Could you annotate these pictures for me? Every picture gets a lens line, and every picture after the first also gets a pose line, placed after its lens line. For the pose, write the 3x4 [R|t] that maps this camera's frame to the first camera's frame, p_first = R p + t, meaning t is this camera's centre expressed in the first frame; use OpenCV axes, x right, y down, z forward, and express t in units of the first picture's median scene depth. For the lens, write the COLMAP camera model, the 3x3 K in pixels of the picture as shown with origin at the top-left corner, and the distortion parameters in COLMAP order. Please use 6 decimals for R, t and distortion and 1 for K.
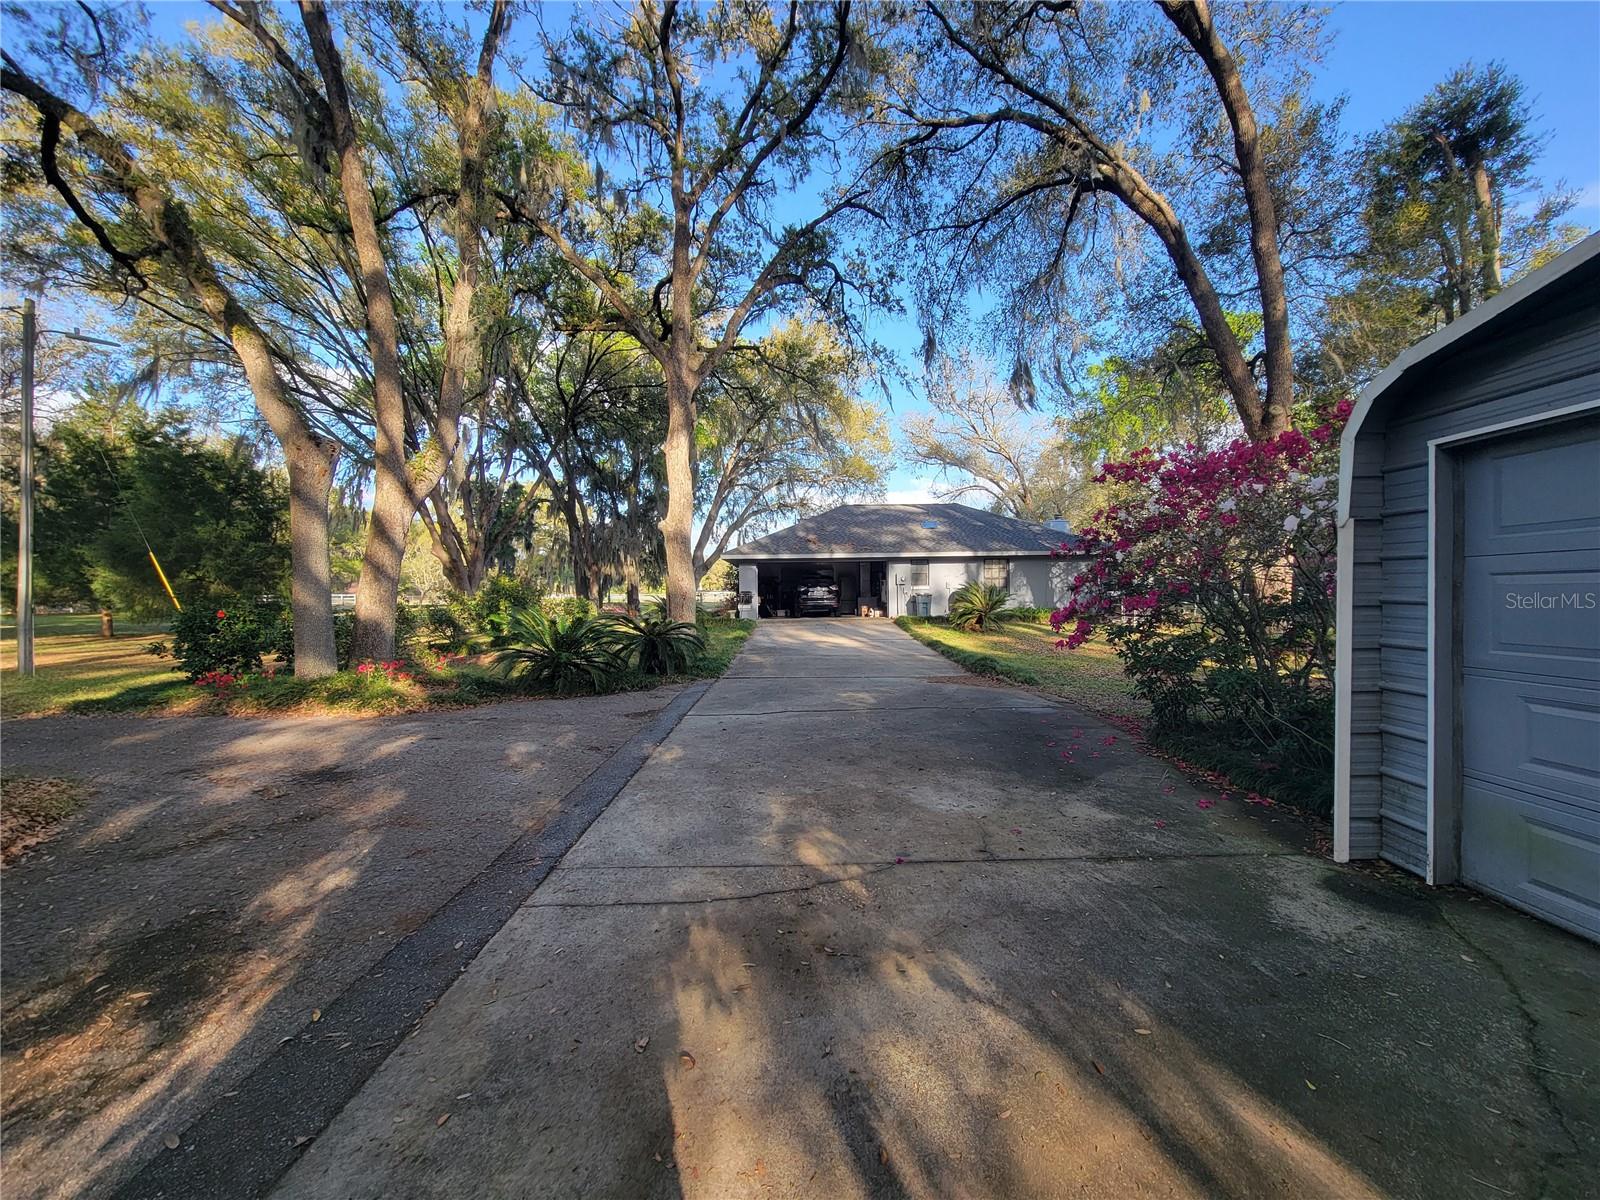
lens RADIAL K [[654.9, 0, 801.5], [0, 654.9, 607.4], [0, 0, 1]] dist [-0.001682, -0.001362]
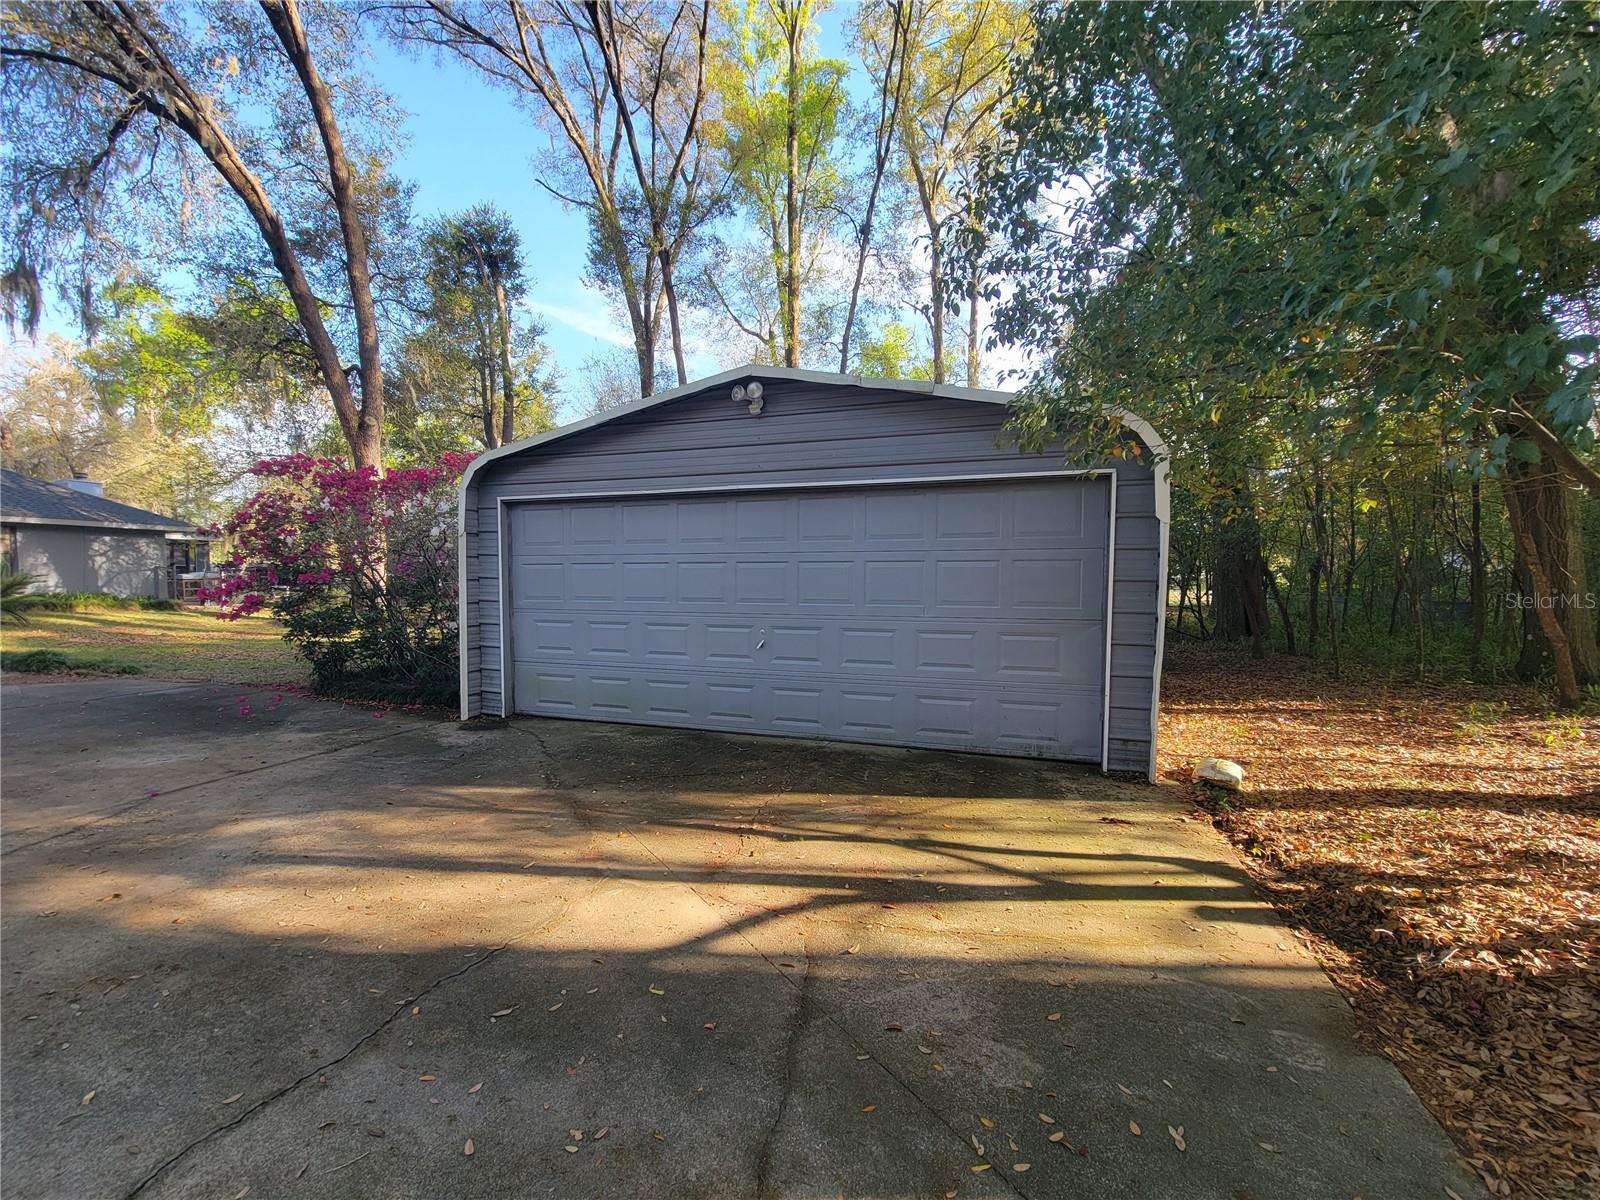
lens RADIAL K [[654.9, 0, 800.3], [0, 654.9, 604.4], [0, 0, 1]] dist [-0.001682, -0.001362]
pose [[0.330736, -0.028443, 0.943295, -0.129251], [0.012958, 0.999588, 0.025597, 0.007446], [-0.943634, 0.003757, 0.330968, -0.109580]]
